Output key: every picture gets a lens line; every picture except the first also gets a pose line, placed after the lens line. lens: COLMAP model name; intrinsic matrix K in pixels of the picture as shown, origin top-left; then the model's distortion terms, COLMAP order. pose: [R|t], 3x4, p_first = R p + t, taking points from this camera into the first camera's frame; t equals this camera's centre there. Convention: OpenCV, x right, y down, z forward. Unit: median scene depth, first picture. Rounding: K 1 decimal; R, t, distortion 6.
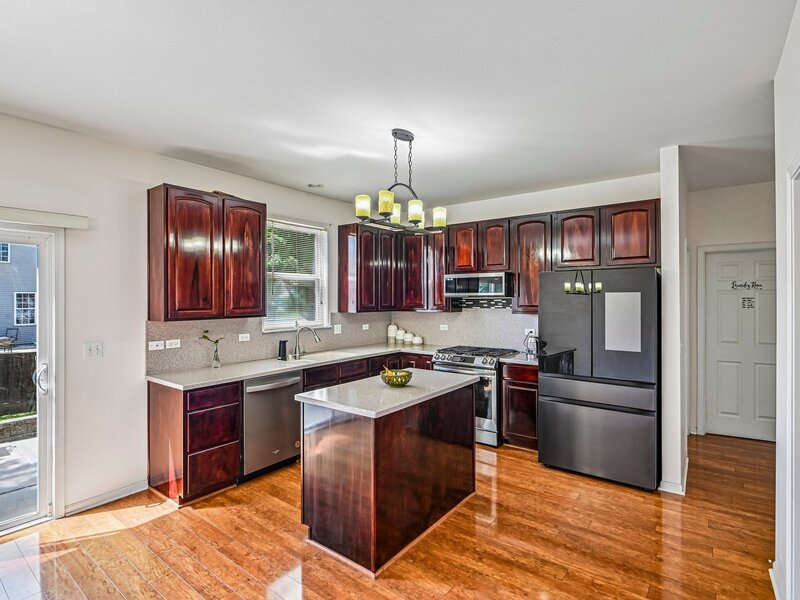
lens RADIAL K [[410.3, 0, 401.2], [0, 410.3, 296.8], [0, 0, 1]] dist [0.003436, -0.006626]
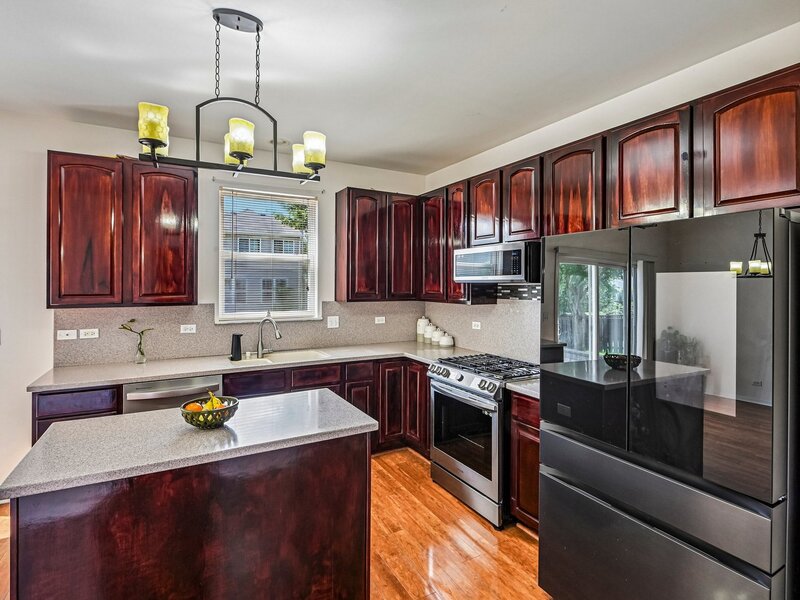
lens RADIAL K [[410.3, 0, 400.7], [0, 410.3, 282.7], [0, 0, 1]] dist [0.003436, -0.006626]
pose [[0.914203, 0.003707, -0.405241, 0.393991], [-0.003764, 0.999993, 0.000656, 0.001294], [0.405240, 0.000925, 0.914210, 0.435256]]
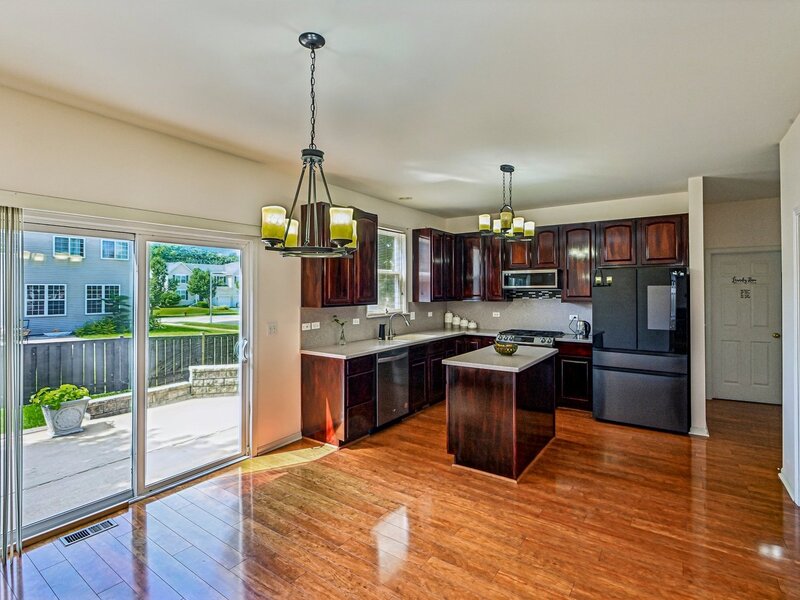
lens RADIAL K [[410.3, 0, 398.7], [0, 410.3, 286.4], [0, 0, 1]] dist [0.003436, -0.006626]
pose [[0.999216, 0.001213, 0.039567, -0.328753], [-0.000972, 0.999981, -0.006118, 0.000630], [-0.039574, 0.006074, 0.999198, -0.264939]]
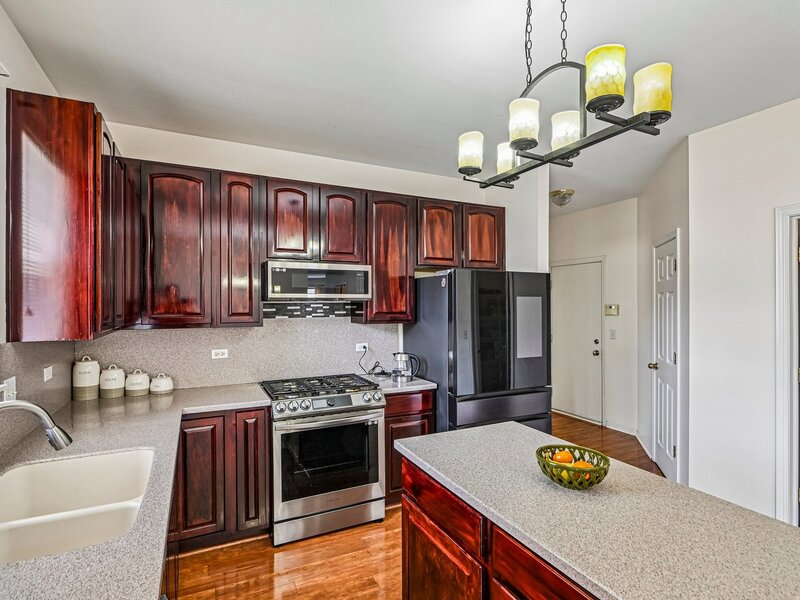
lens RADIAL K [[410.3, 0, 398.3], [0, 410.3, 302.7], [0, 0, 1]] dist [0.003436, -0.006626]
pose [[0.450795, -0.000691, 0.892627, -0.423213], [-0.005217, 0.999981, 0.003408, 0.001200], [-0.892612, -0.006193, 0.450783, 0.760953]]
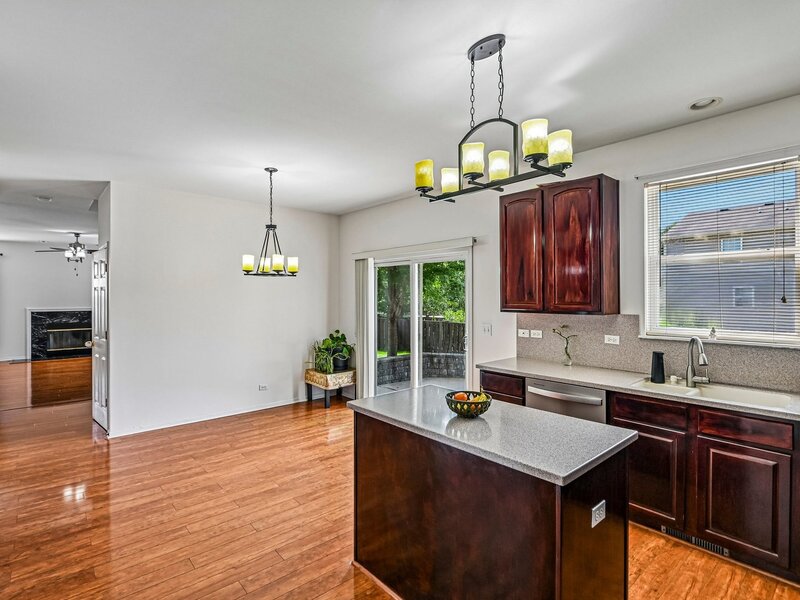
lens RADIAL K [[410.3, 0, 389.8], [0, 410.3, 293.8], [0, 0, 1]] dist [0.003436, -0.006626]
pose [[-0.217219, 0.001279, -0.976122, 0.564391], [0.007680, 0.999970, -0.000399, 0.004342], [0.976093, -0.007584, -0.217222, 0.806850]]
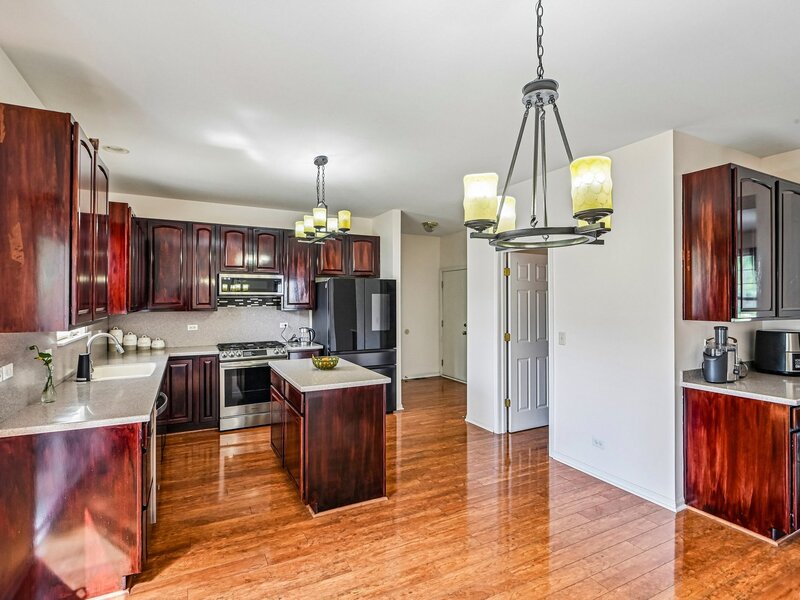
lens RADIAL K [[410.3, 0, 397.2], [0, 410.3, 294.3], [0, 0, 1]] dist [0.003436, -0.006626]
pose [[0.434499, 0.006613, 0.900648, -0.801134], [-0.008001, 0.999962, -0.003483, -0.004189], [-0.900637, -0.005693, 0.434535, 0.223342]]
